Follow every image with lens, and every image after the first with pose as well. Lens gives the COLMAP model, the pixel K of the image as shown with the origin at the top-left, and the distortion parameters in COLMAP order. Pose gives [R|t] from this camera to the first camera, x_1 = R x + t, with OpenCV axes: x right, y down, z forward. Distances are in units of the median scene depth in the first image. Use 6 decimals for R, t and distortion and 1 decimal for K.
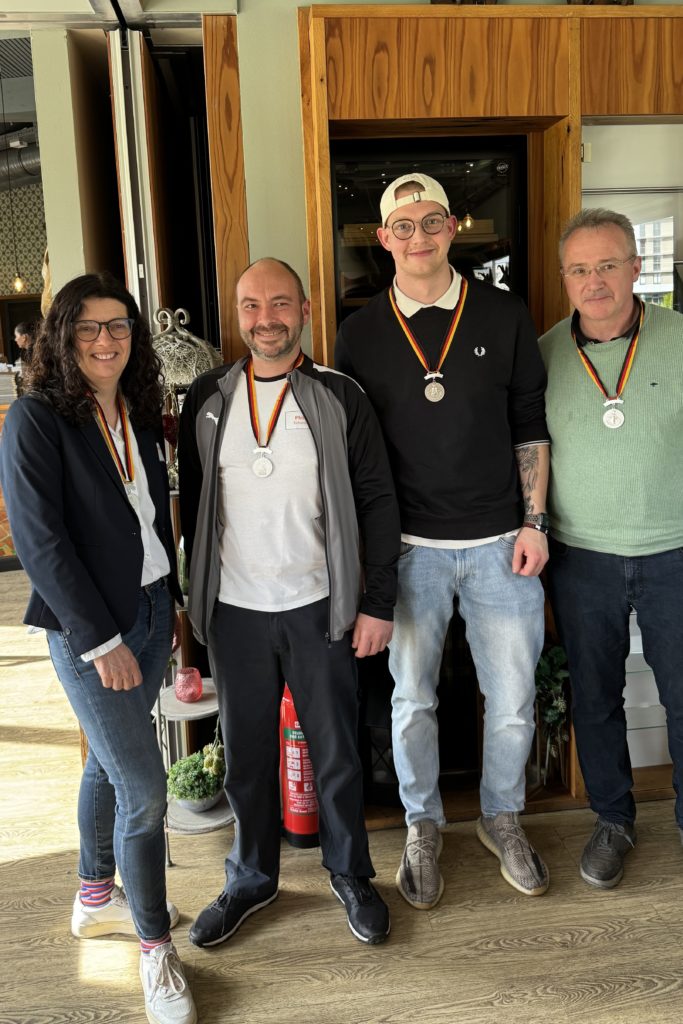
lens RADIAL K [[861.2, 0, 349.5], [0, 861.2, 429.8], [0, 0, 1]] dist [0.017385, -0.027081]
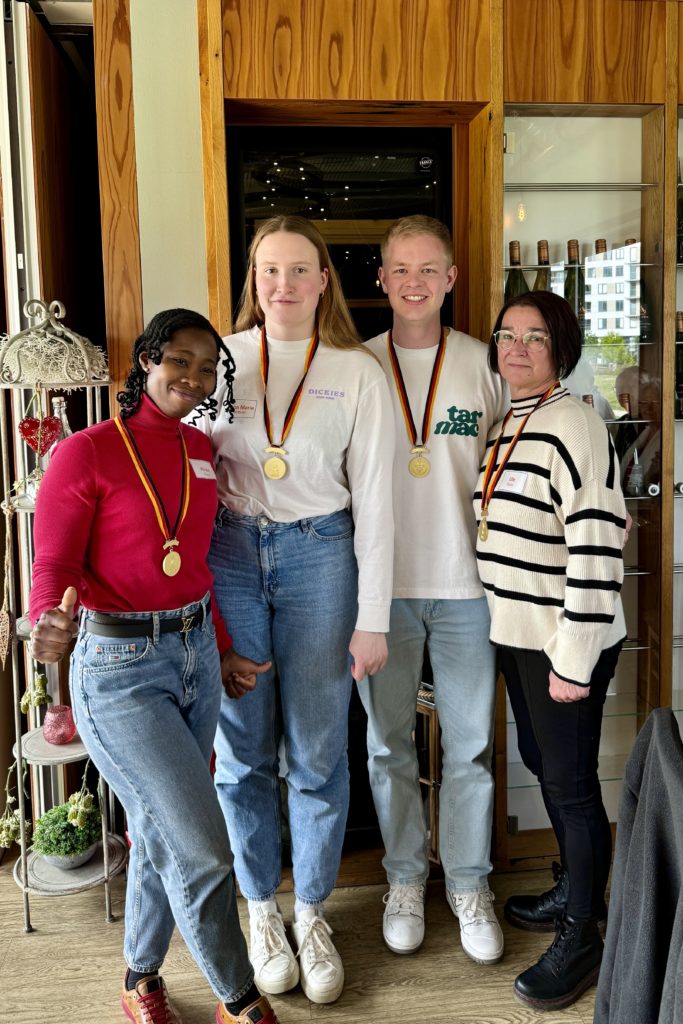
lens RADIAL K [[861.2, 0, 343.3], [0, 861.2, 427.1], [0, 0, 1]] dist [0.017385, -0.027081]
pose [[0.999759, 0.021945, 0.001130, 0.106334], [-0.021873, 0.998758, -0.044763, 0.025232], [-0.002111, 0.044728, 0.998997, 0.102943]]
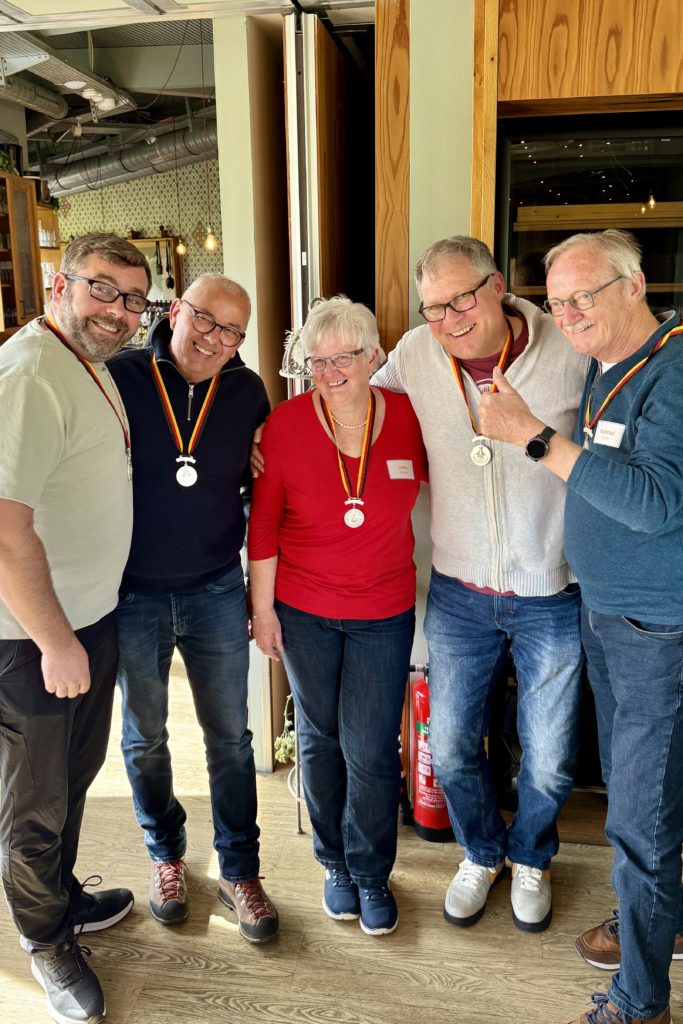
lens RADIAL K [[861.2, 0, 344.4], [0, 861.2, 430.1], [0, 0, 1]] dist [0.017385, -0.027081]
pose [[0.961779, 0.073490, -0.263783, 0.087969], [-0.058374, 0.996196, 0.064703, -0.053592], [0.267534, -0.046832, 0.962410, 0.034870]]
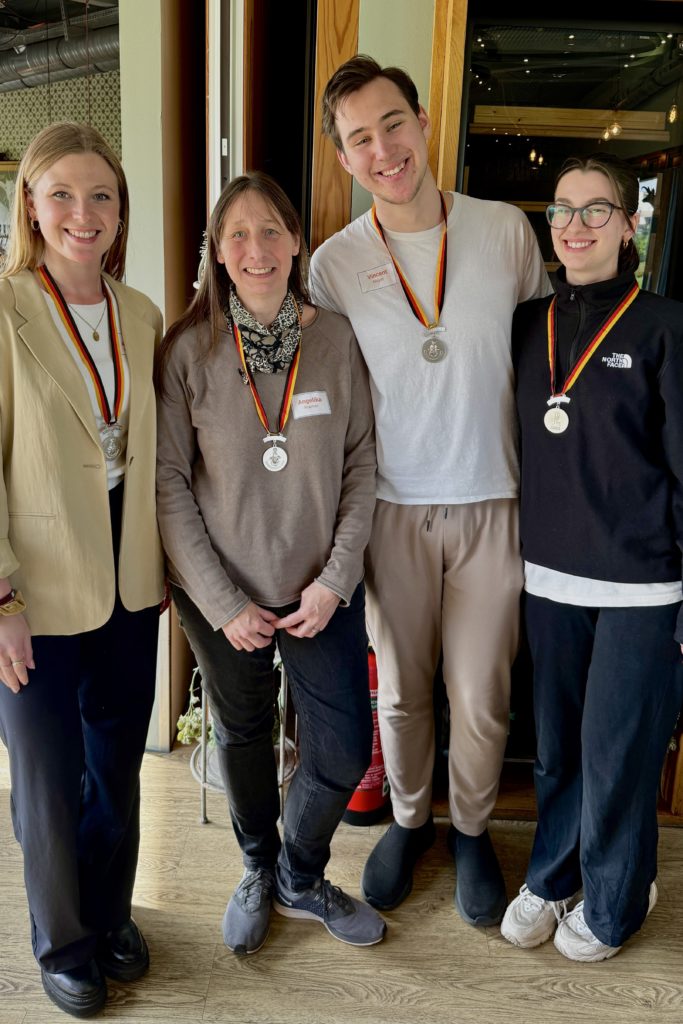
lens RADIAL K [[861.2, 0, 346.7], [0, 861.2, 431.6], [0, 0, 1]] dist [0.017385, -0.027081]
pose [[0.987737, 0.105644, -0.114953, -0.000677], [-0.093323, 0.989788, 0.107755, -0.012896], [0.125163, -0.095706, 0.987509, 0.173558]]
